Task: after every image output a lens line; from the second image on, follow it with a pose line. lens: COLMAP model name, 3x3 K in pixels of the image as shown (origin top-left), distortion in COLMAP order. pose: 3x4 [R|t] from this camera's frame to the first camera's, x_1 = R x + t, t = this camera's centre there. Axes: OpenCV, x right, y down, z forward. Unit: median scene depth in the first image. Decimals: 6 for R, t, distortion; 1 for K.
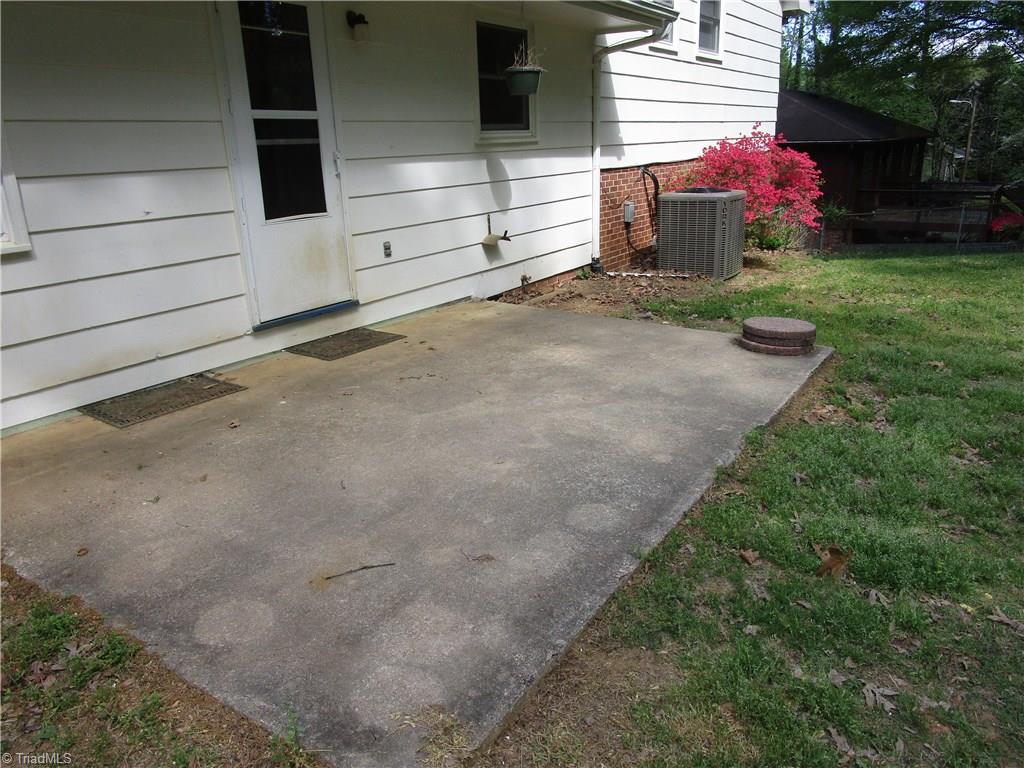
lens RADIAL K [[727.2, 0, 512.1], [0, 727.2, 384.8], [0, 0, 1]] dist [-0.034686, 0.011732]
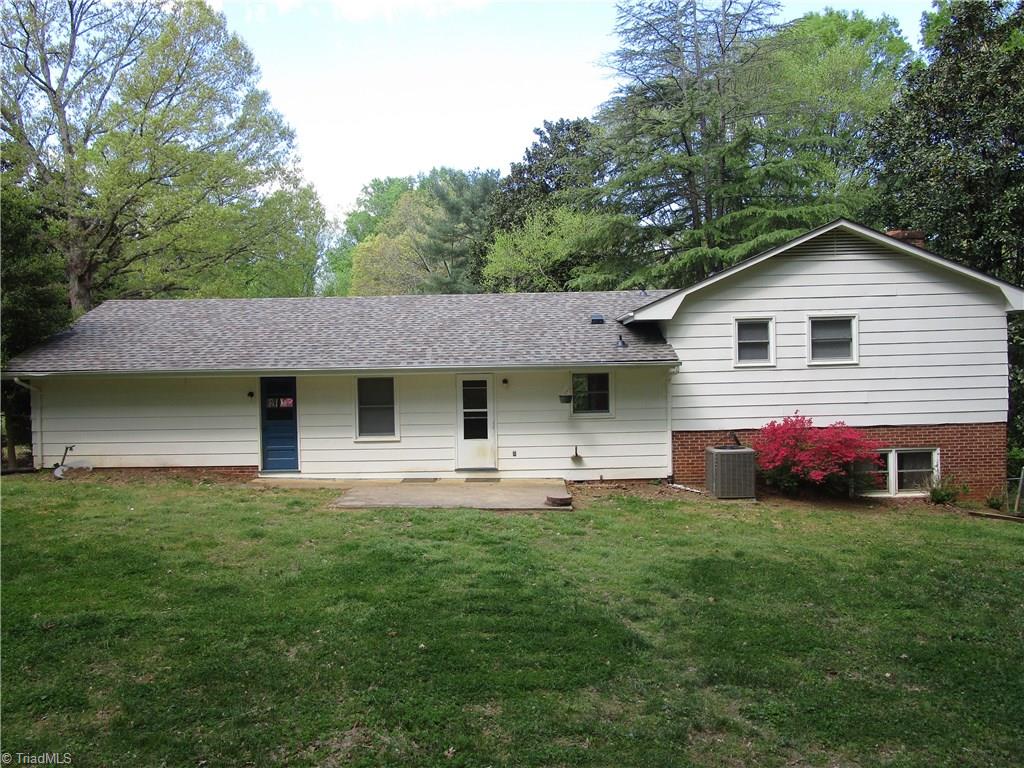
lens RADIAL K [[727.2, 0, 512.1], [0, 727.2, 382.6], [0, 0, 1]] dist [-0.034686, 0.011732]
pose [[0.524570, 0.045910, -0.850129, 2.540709], [-0.262545, 0.958602, -0.110235, -0.154989], [0.809875, 0.281023, 0.514907, -0.631466]]
